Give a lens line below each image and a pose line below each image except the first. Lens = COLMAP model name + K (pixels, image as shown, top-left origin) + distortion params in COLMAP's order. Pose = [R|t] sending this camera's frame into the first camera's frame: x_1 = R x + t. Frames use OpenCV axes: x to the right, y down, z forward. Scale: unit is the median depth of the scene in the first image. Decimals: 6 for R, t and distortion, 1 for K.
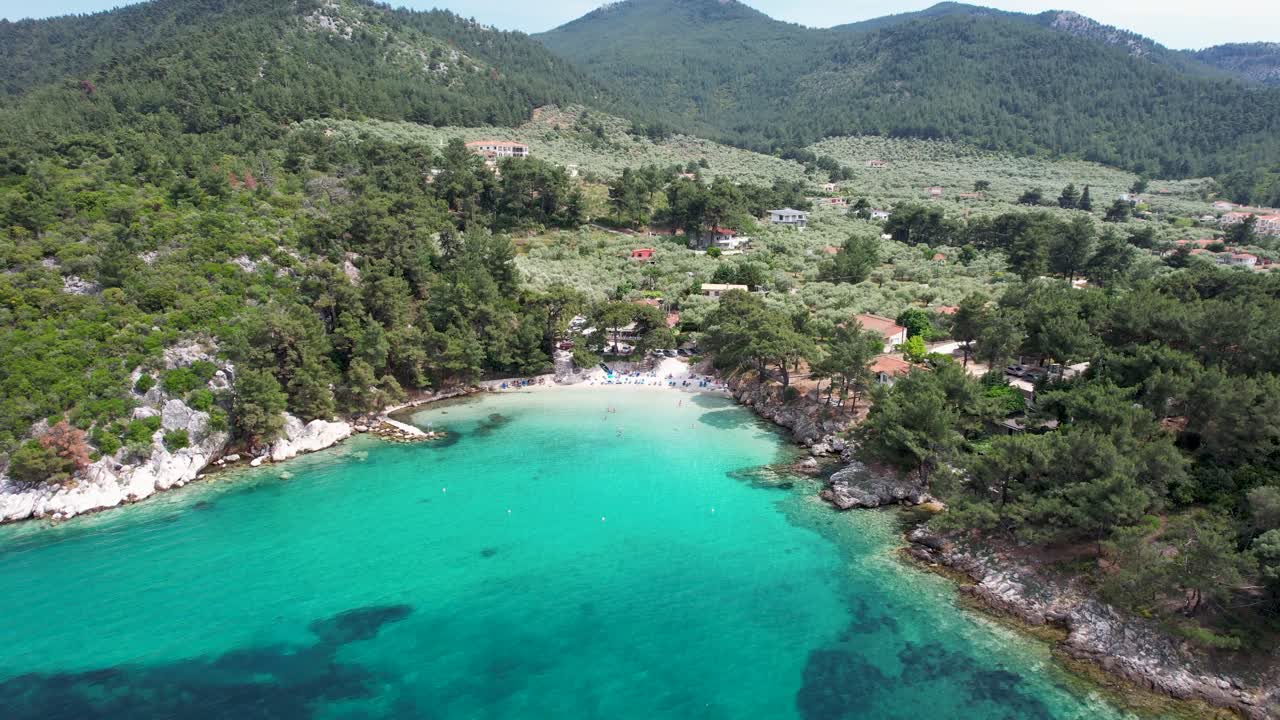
lens RADIAL K [[815.8, 0, 640.0], [0, 815.8, 360.0], [0, 0, 1]] dist [-0.071604, 0.058439]
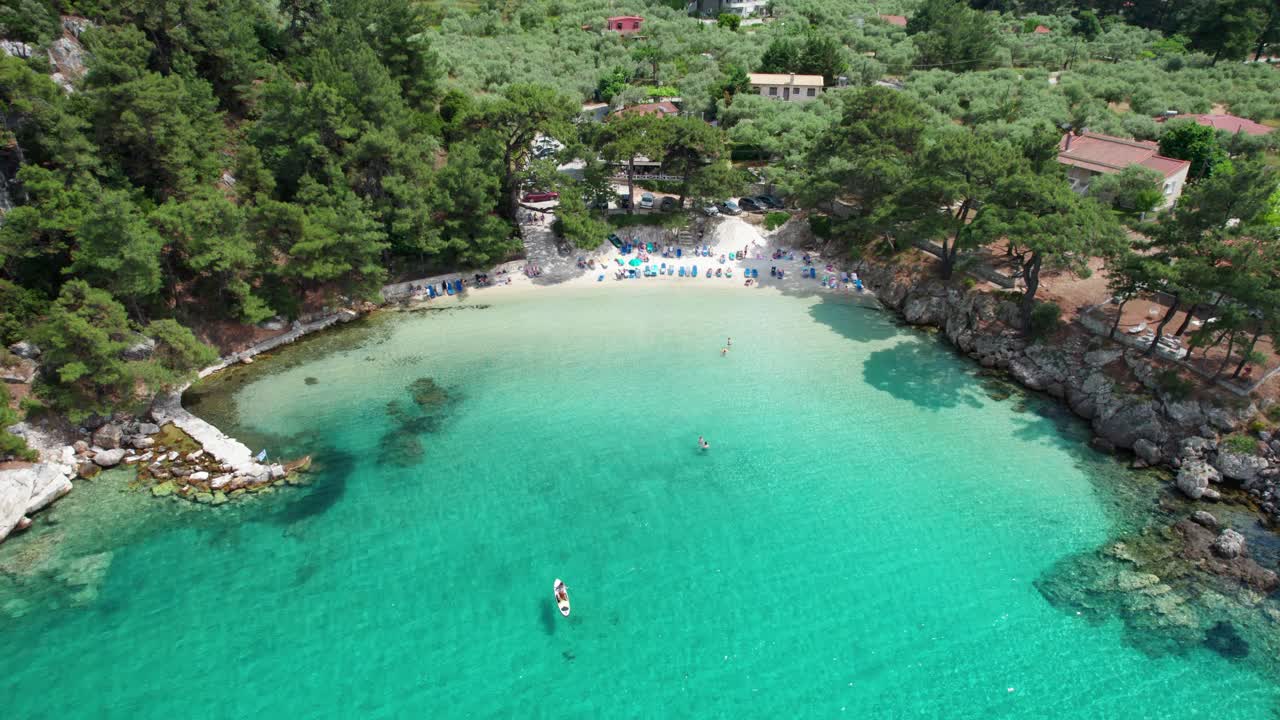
lens RADIAL K [[815.8, 0, 640.0], [0, 815.8, 360.0], [0, 0, 1]] dist [-0.071604, 0.058439]
pose [[0.993588, -0.049317, 0.101736, -0.089575], [0.022220, 0.967476, 0.251985, -0.051685], [-0.110854, -0.248109, 0.962369, 0.479509]]
